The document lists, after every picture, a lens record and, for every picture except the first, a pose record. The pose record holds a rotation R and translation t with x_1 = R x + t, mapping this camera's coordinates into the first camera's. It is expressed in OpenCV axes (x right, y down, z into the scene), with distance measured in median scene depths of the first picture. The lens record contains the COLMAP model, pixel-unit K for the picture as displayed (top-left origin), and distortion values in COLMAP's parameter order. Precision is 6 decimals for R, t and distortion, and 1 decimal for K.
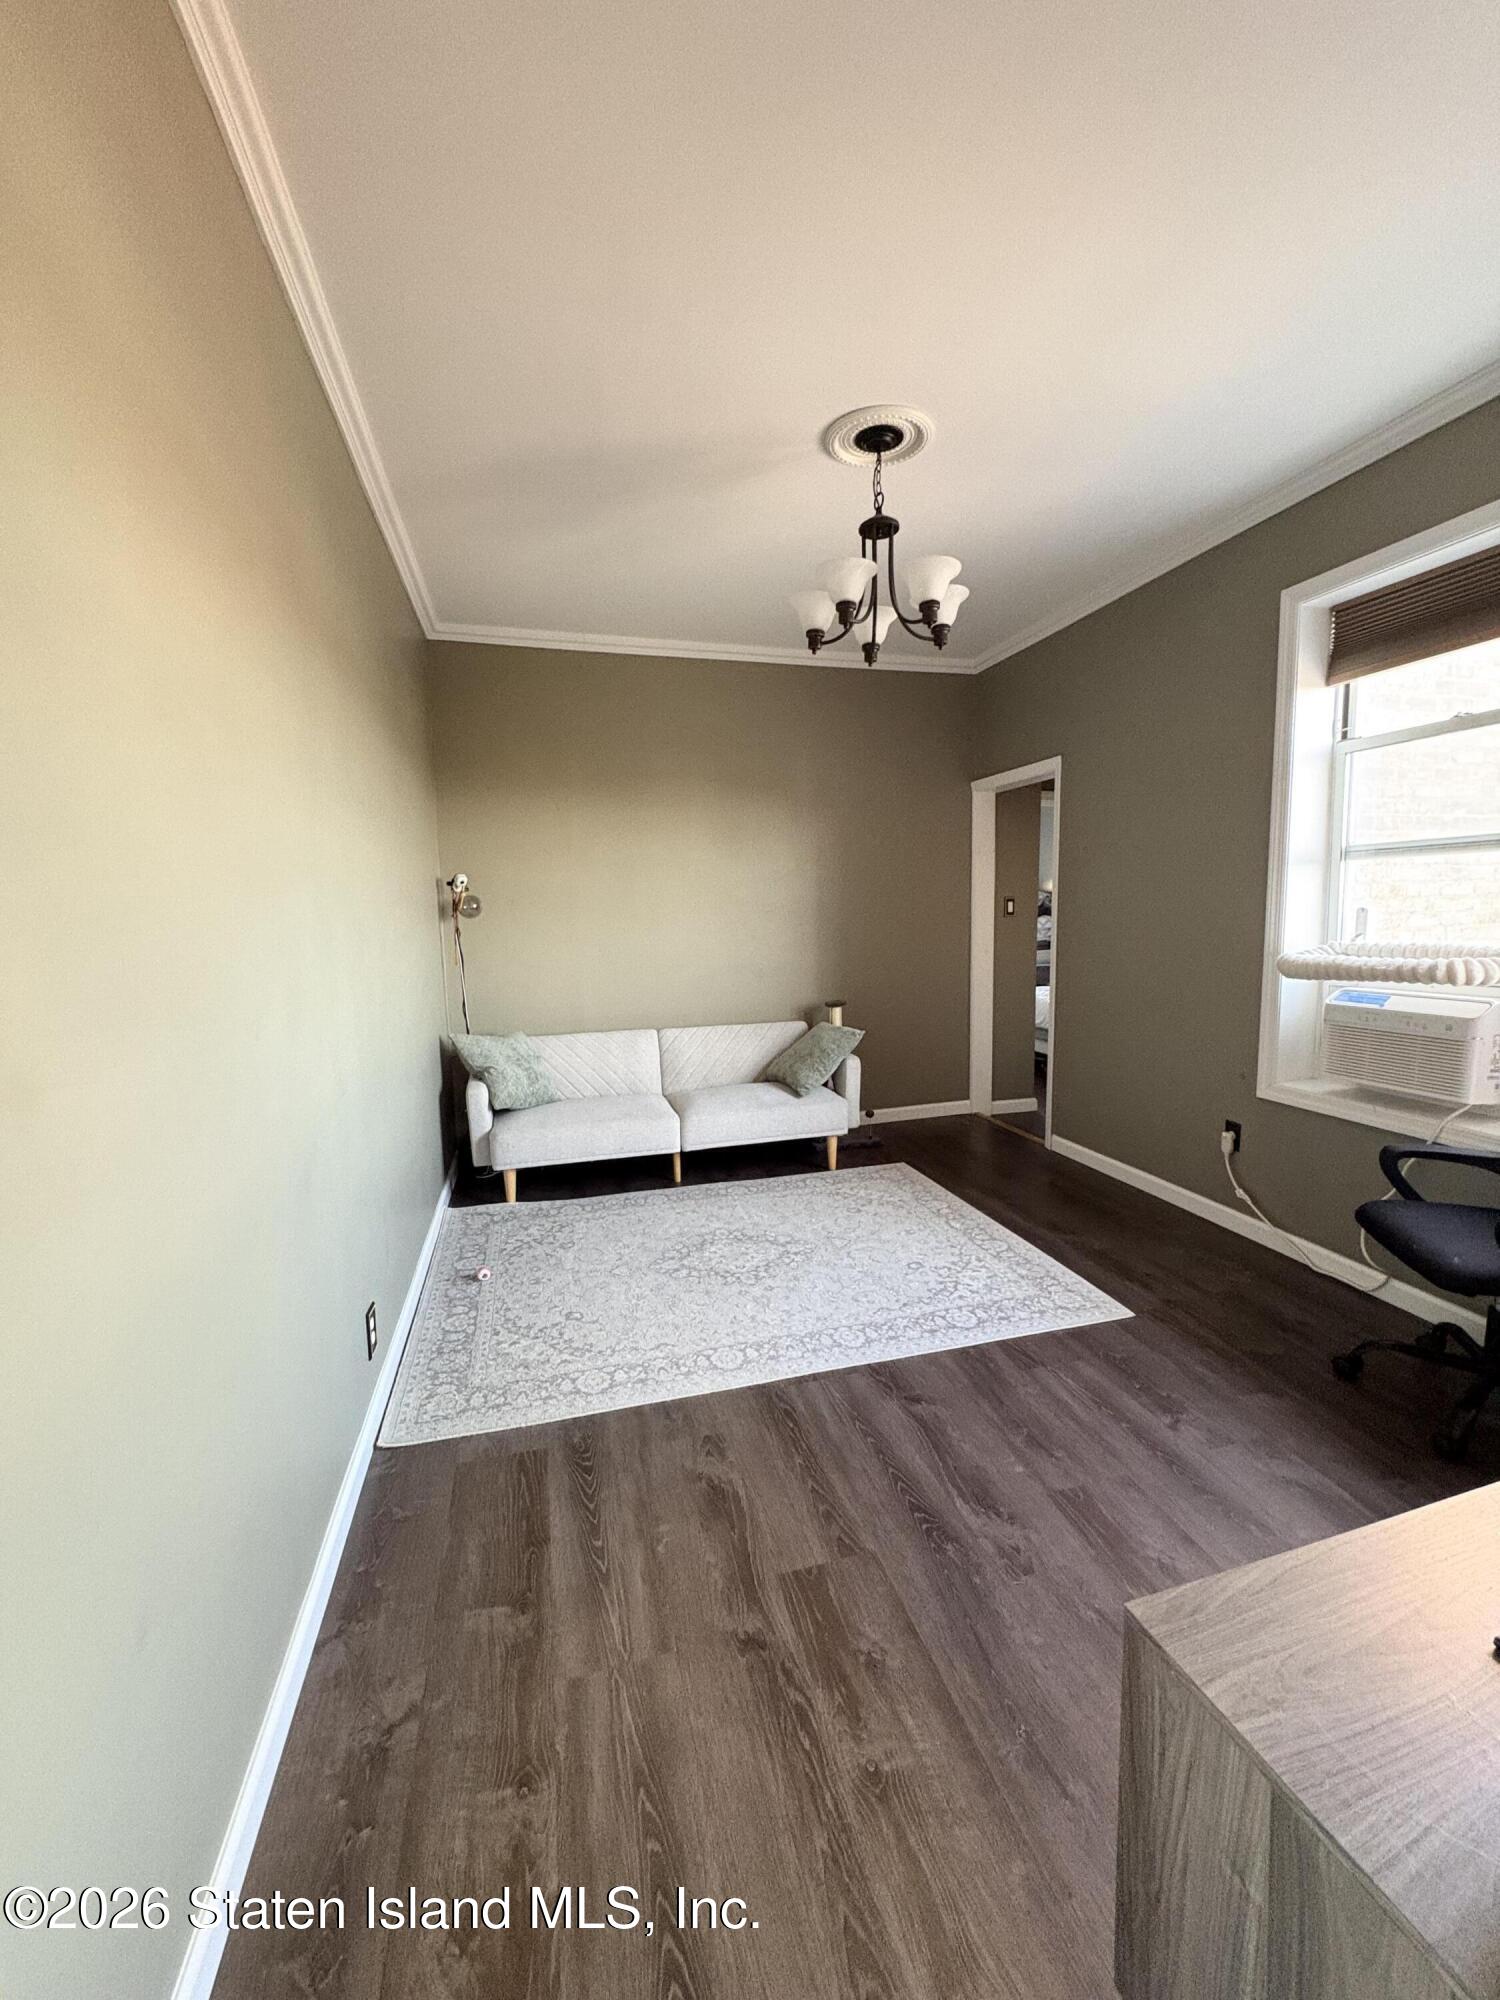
lens RADIAL K [[798.2, 0, 750.2], [0, 798.2, 999.6], [0, 0, 1]] dist [0.002273, 0.000162]
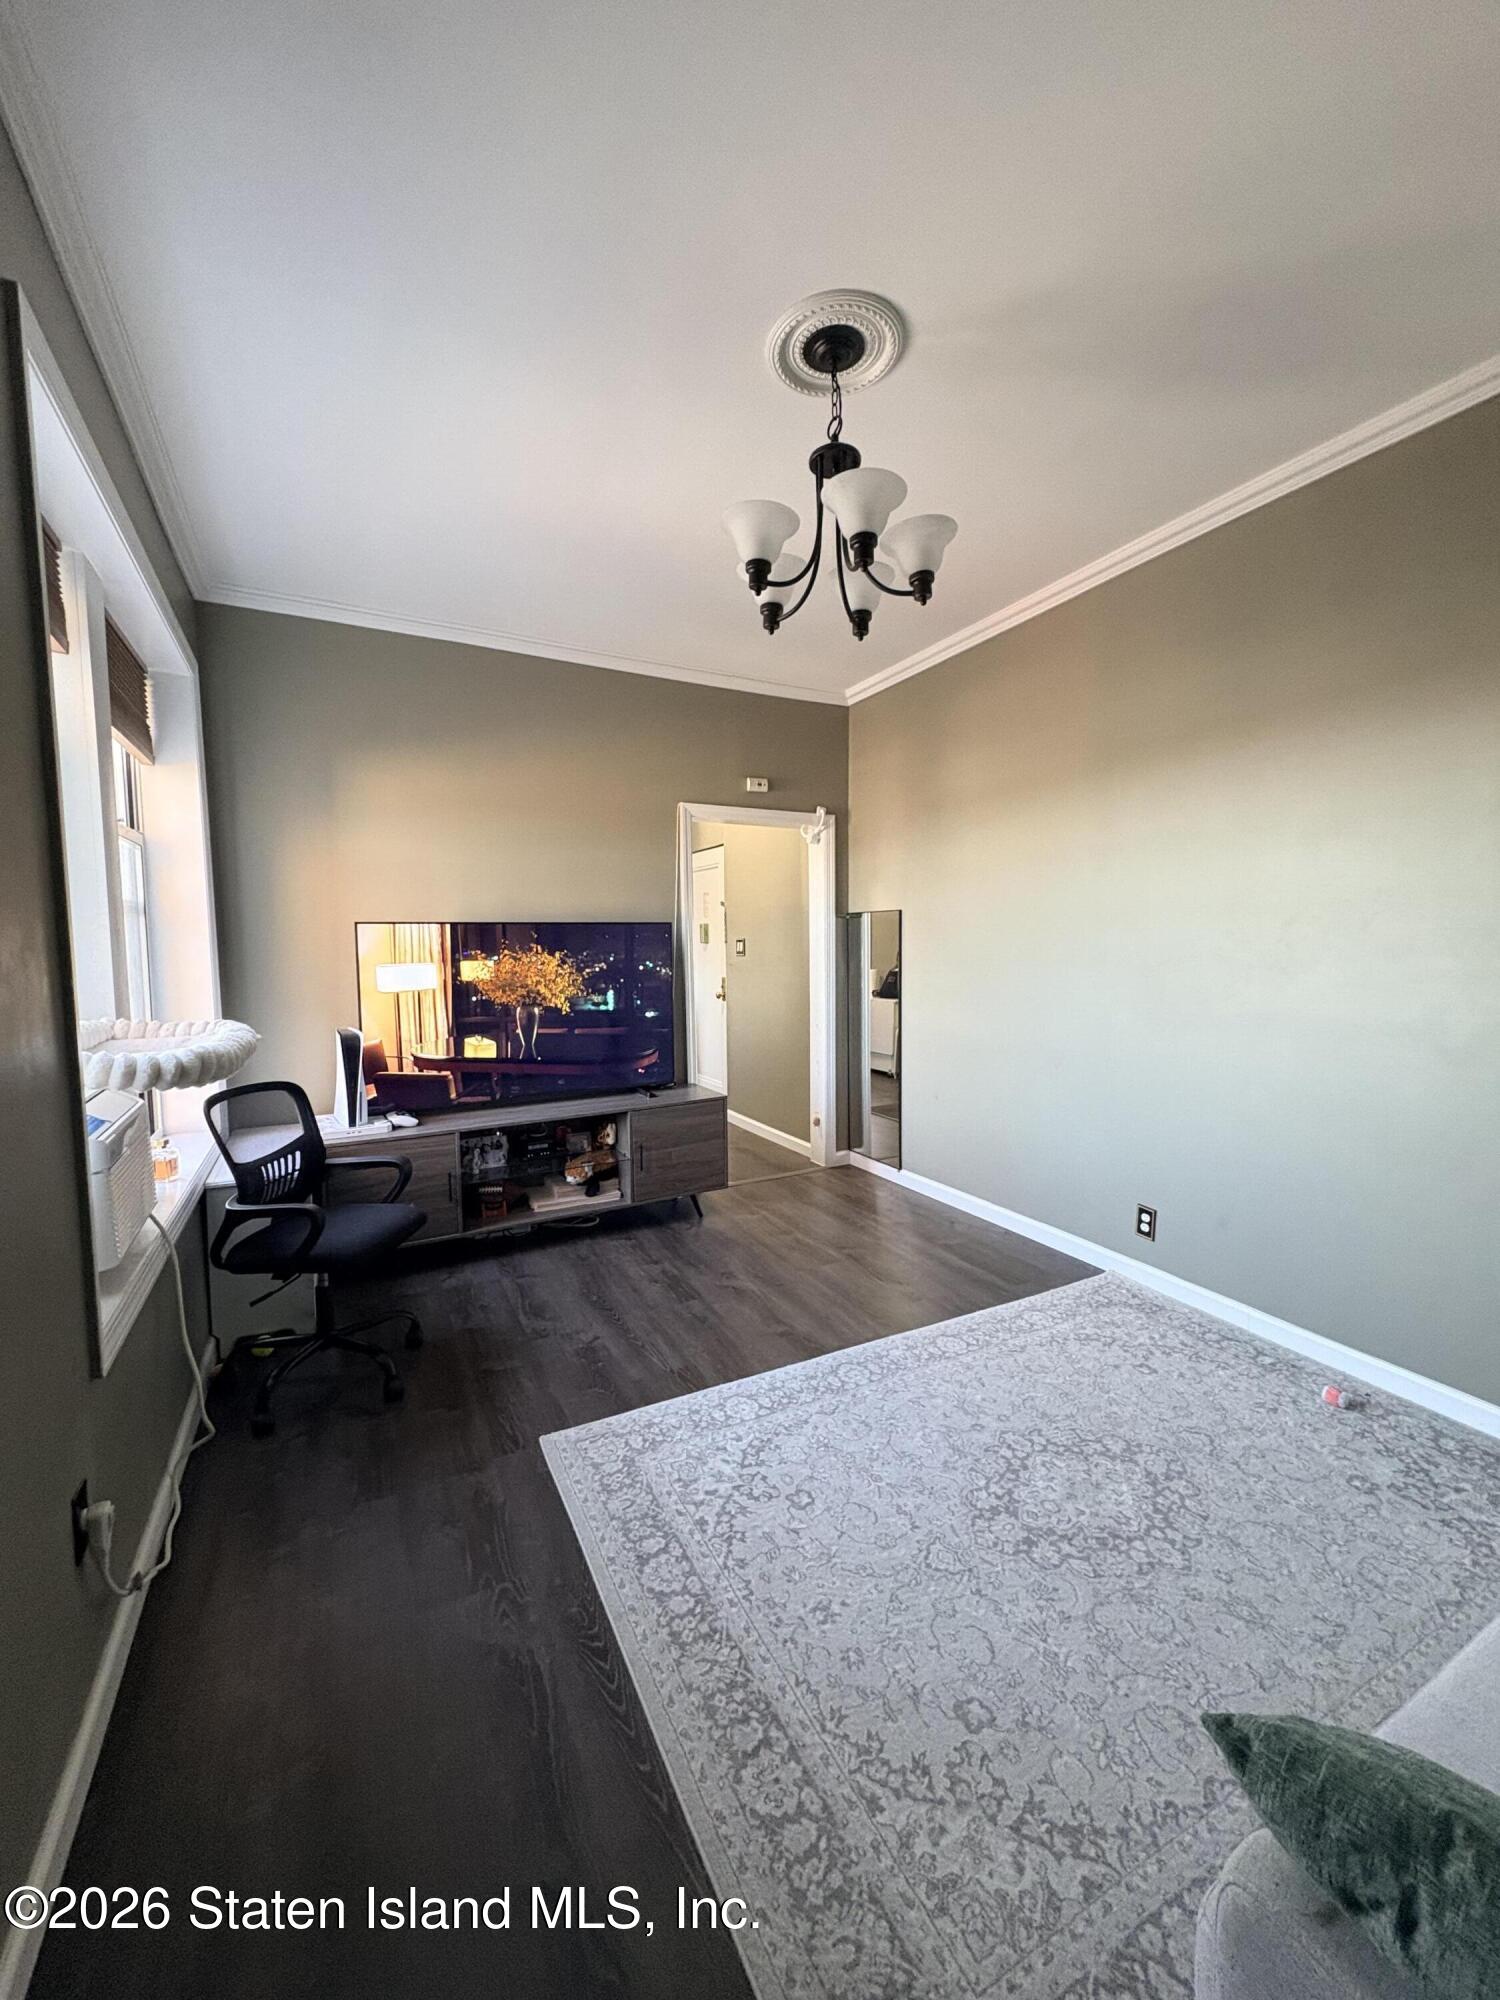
lens RADIAL K [[798.2, 0, 754.9], [0, 798.2, 1002.1], [0, 0, 1]] dist [0.002273, 0.000162]
pose [[-0.976395, 0.049631, -0.210214, 0.416899], [0.008608, 0.981411, 0.191726, -0.217961], [0.215822, 0.185390, -0.958672, 1.782483]]
